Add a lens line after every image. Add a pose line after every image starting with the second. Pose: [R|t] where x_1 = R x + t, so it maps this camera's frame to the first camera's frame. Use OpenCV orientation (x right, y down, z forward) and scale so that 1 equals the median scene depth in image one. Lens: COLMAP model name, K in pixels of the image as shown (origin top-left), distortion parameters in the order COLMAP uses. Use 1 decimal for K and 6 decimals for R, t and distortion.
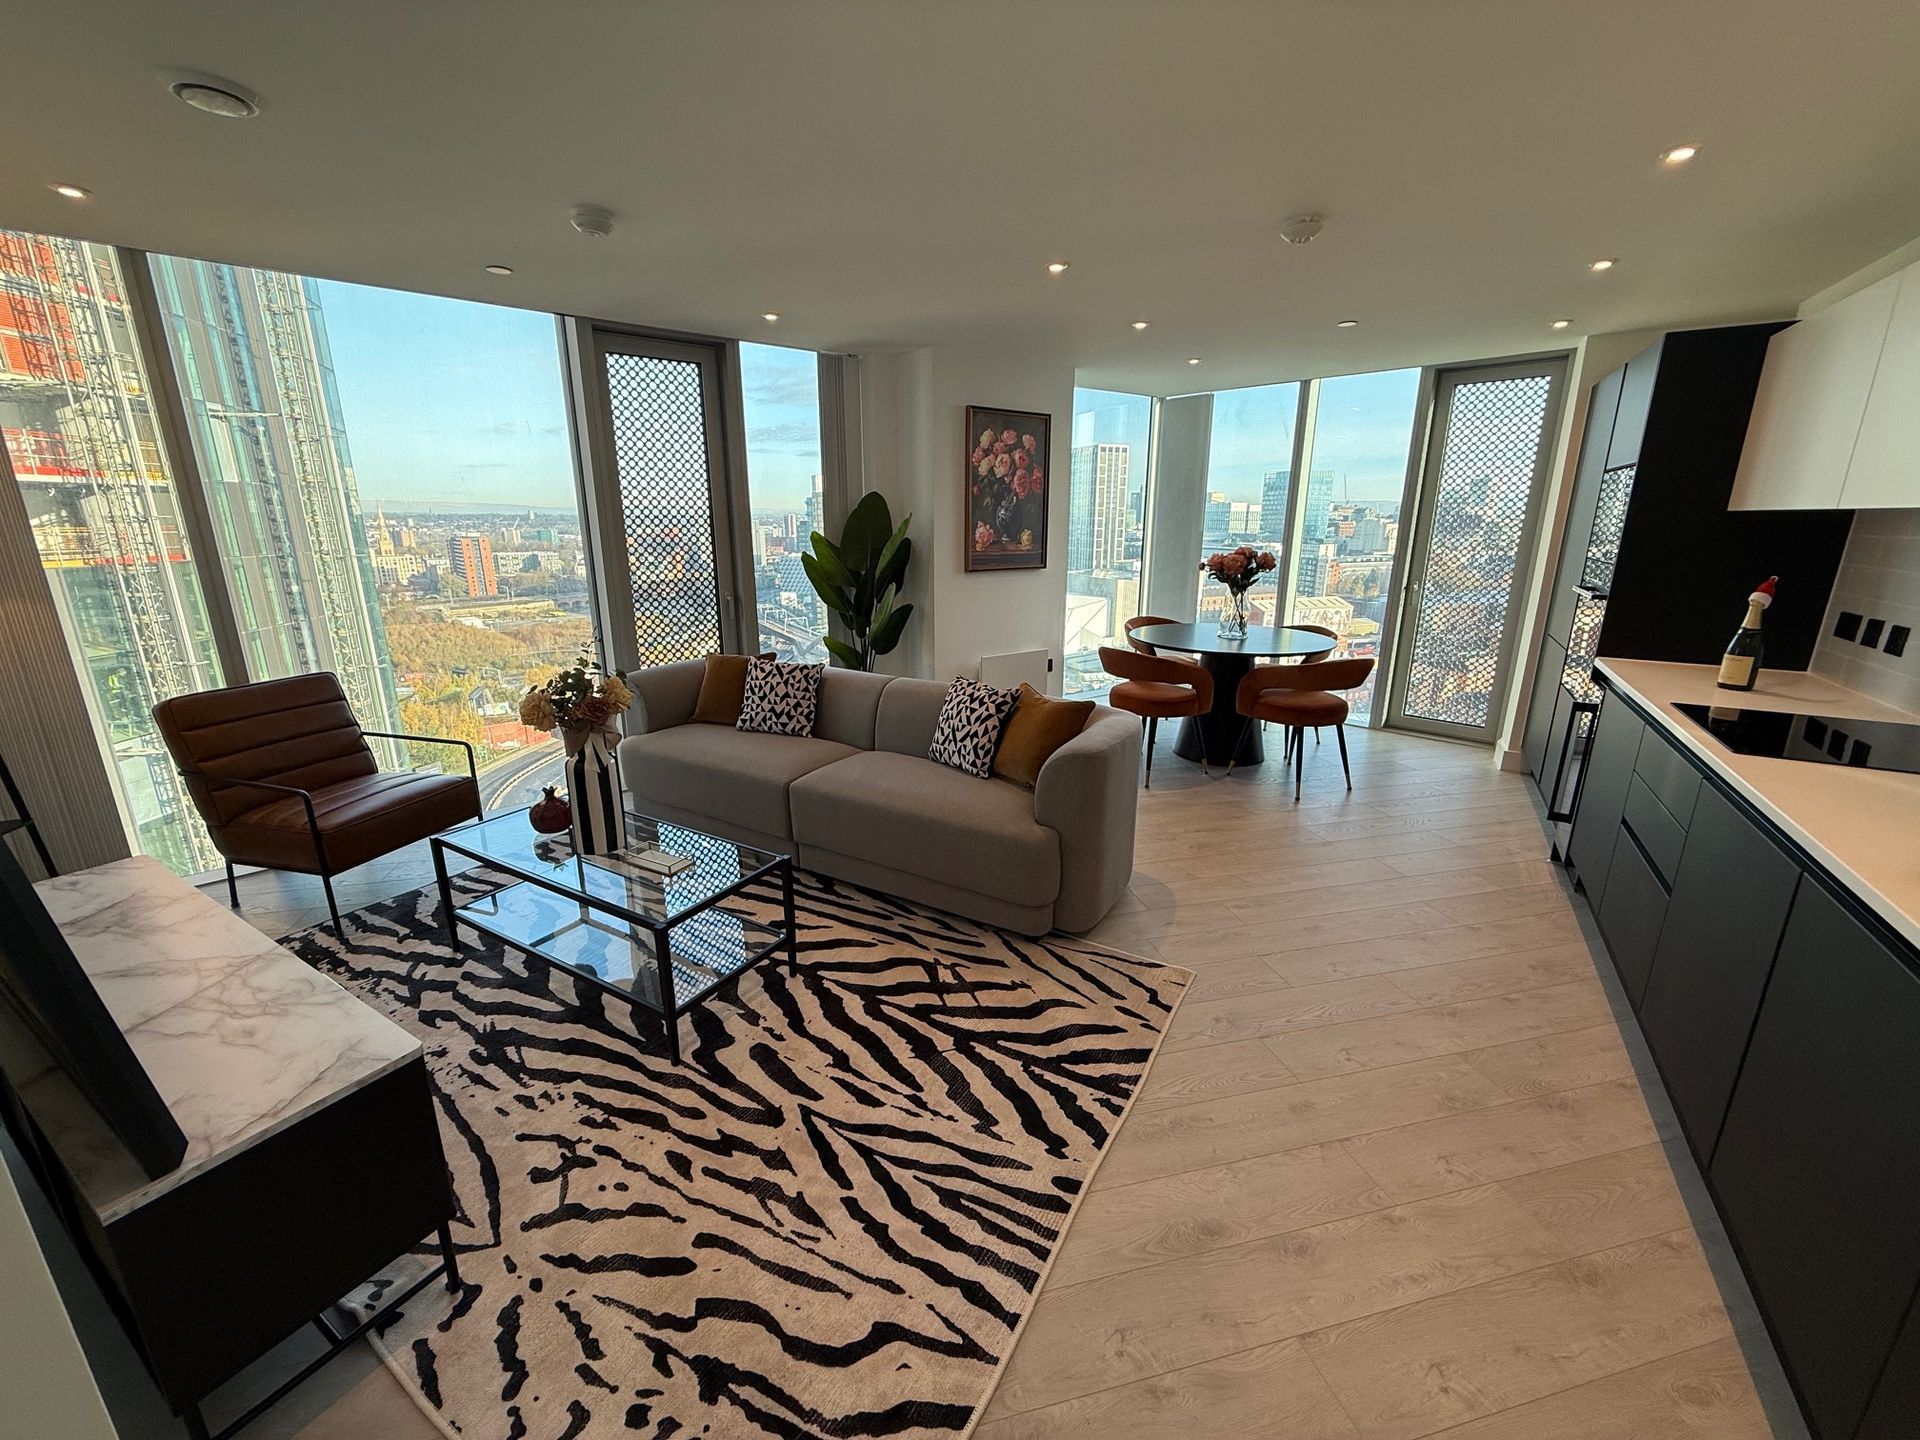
lens RADIAL K [[749.7, 0, 935.1], [0, 749.7, 725.0], [0, 0, 1]] dist [-0.002799, 0.000217]
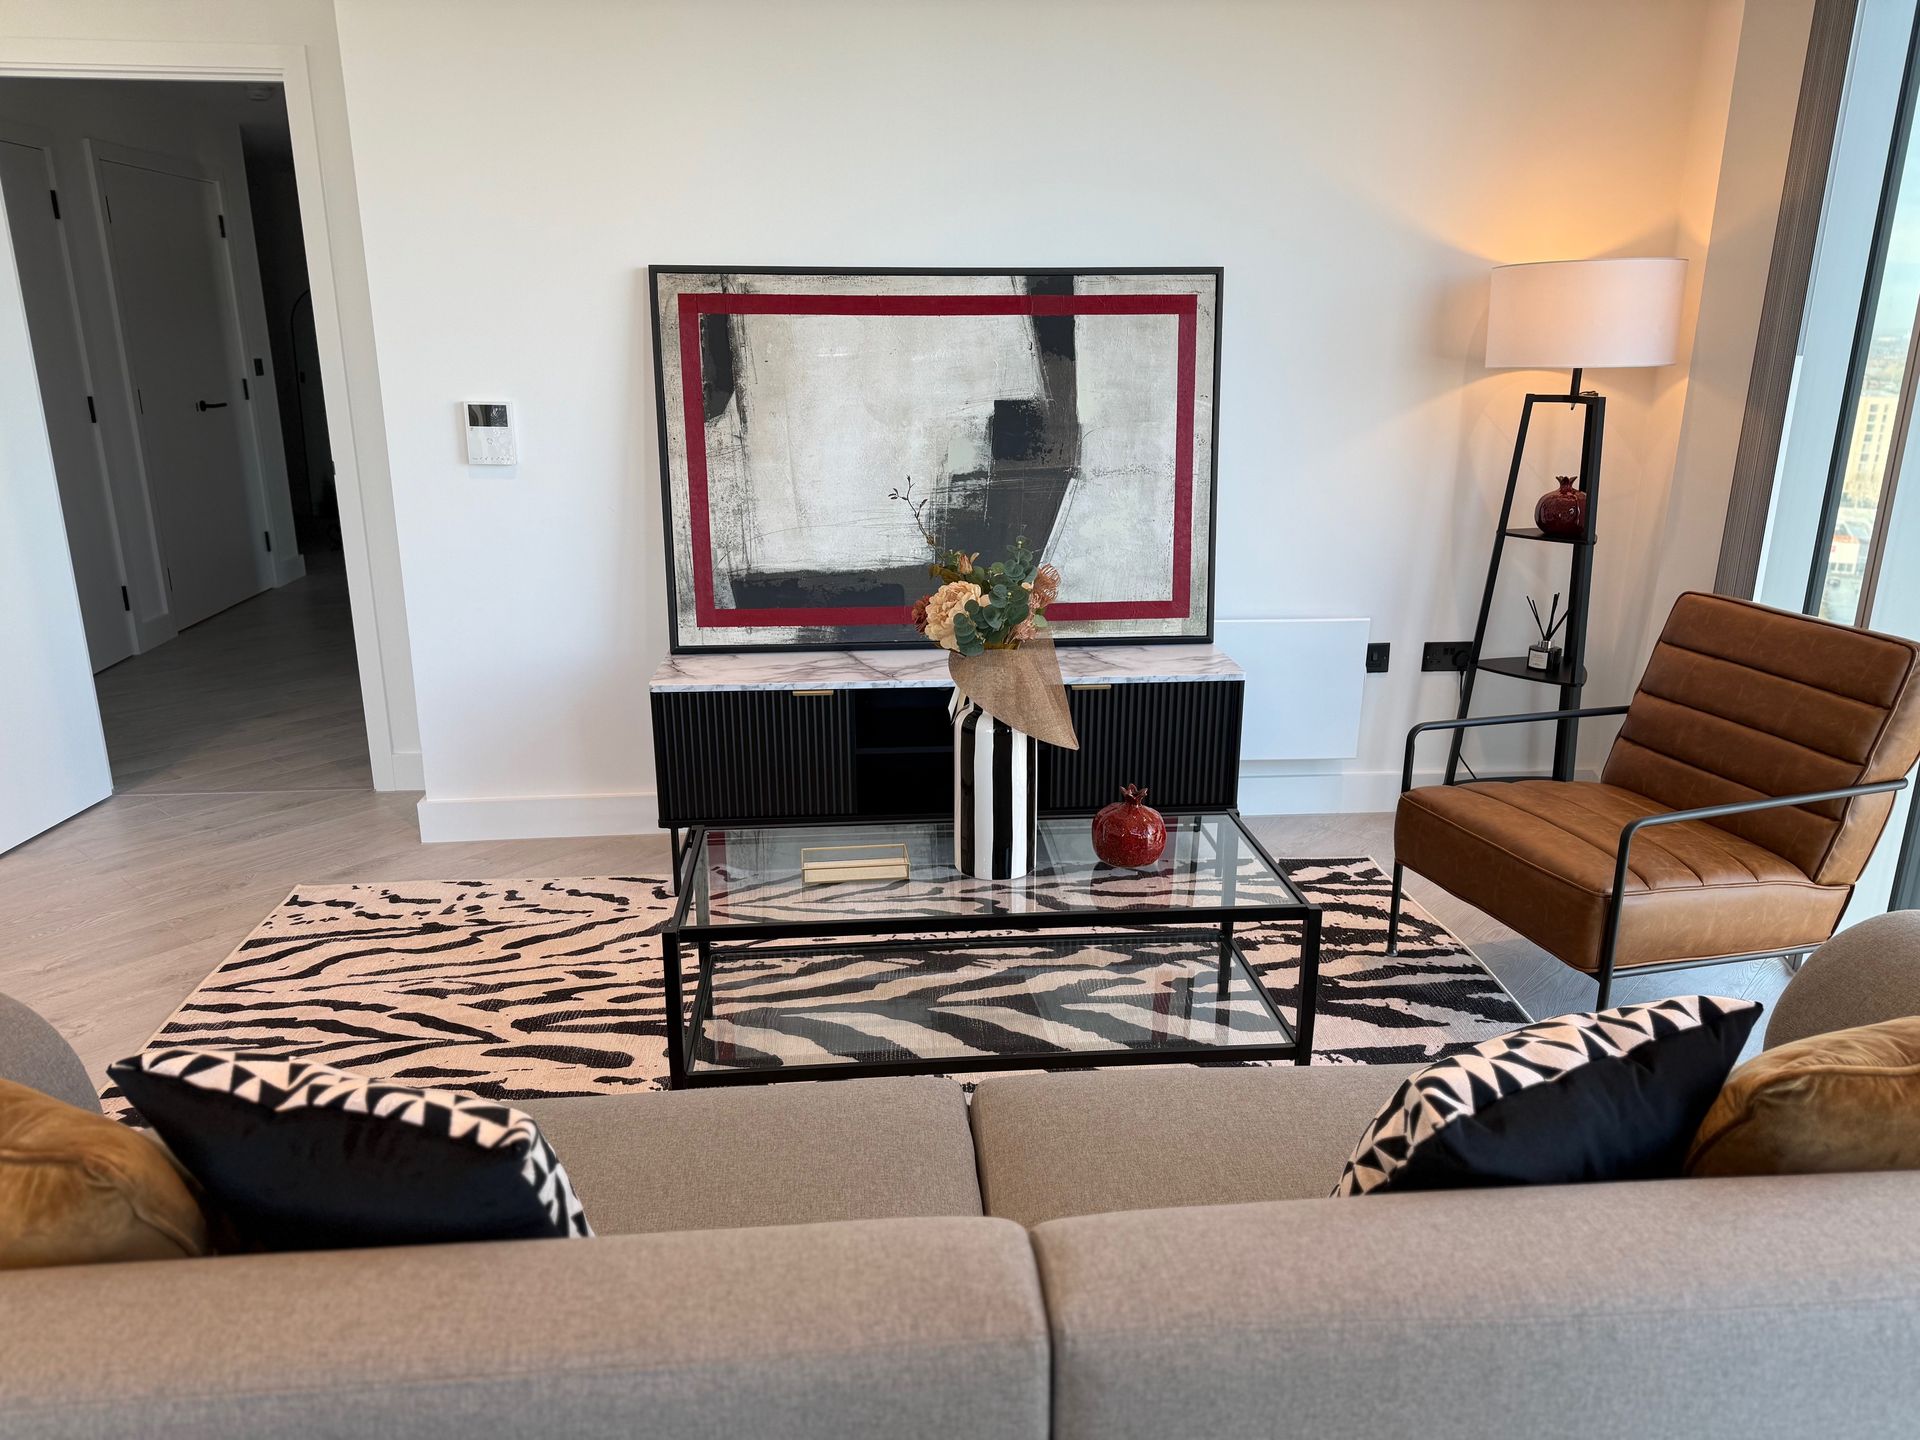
lens RADIAL K [[1354.4, 0, 971.0], [0, 1354.4, 731.7], [0, 0, 1]] dist [0.042189, -0.020435]
pose [[-0.802471, 0.176076, -0.570120, 0.092432], [-0.160341, 0.856695, 0.490270, -0.272509], [0.574744, 0.484841, -0.659241, 1.006601]]
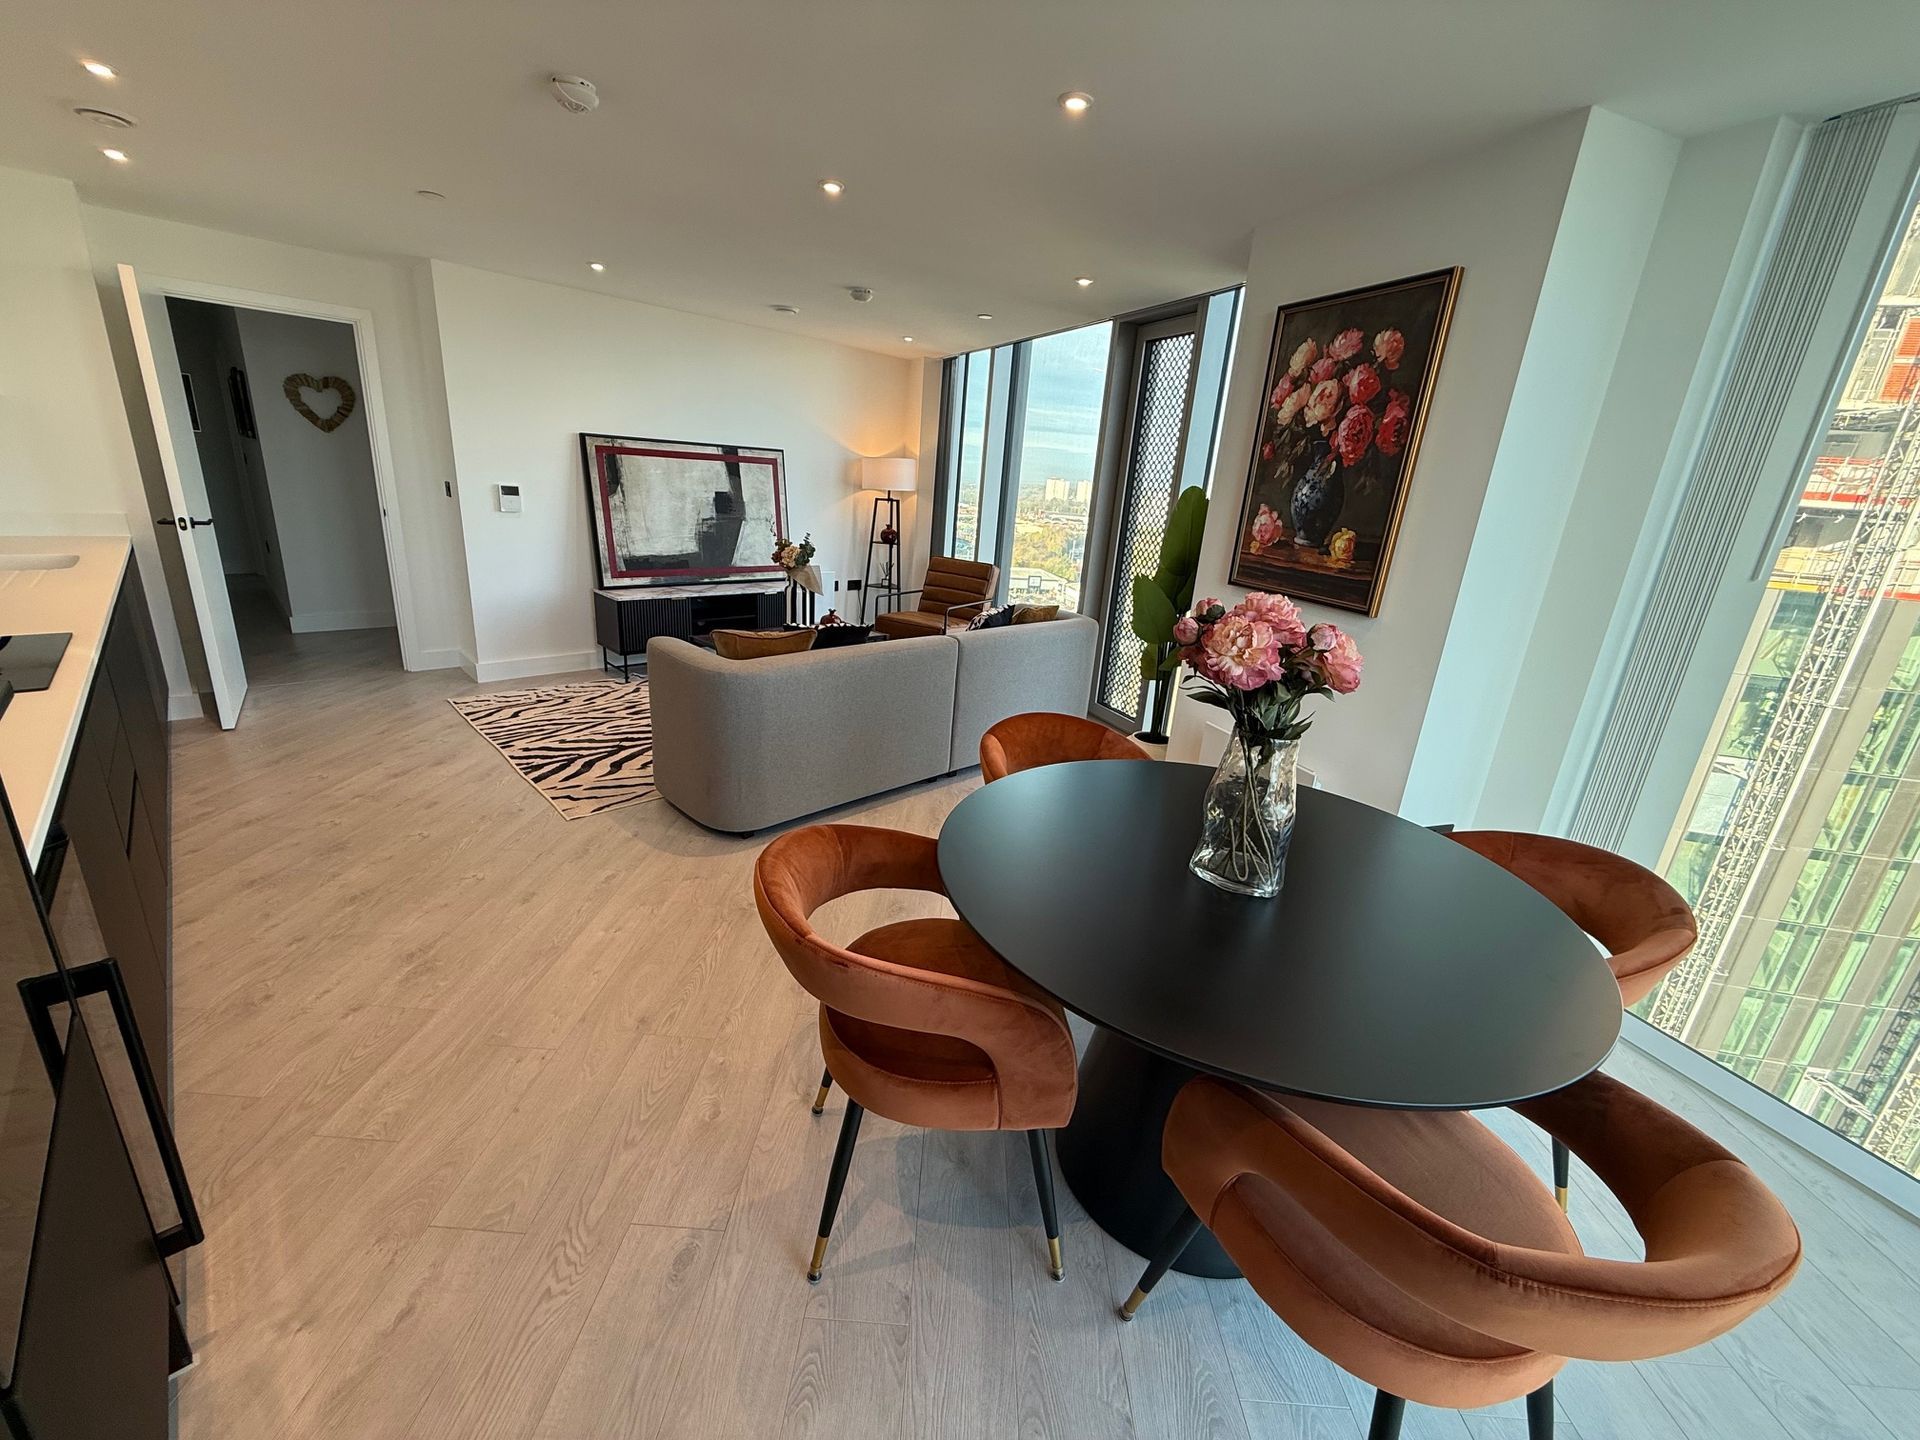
lens RADIAL K [[749.7, 0, 968.9], [0, 749.7, 722.5], [0, 0, 1]] dist [-0.002799, 0.000217]
pose [[-0.224353, 0.289923, -0.930382, 0.810602], [-0.329611, 0.875875, 0.352420, -0.287881], [0.917073, 0.385731, -0.100943, 1.040149]]
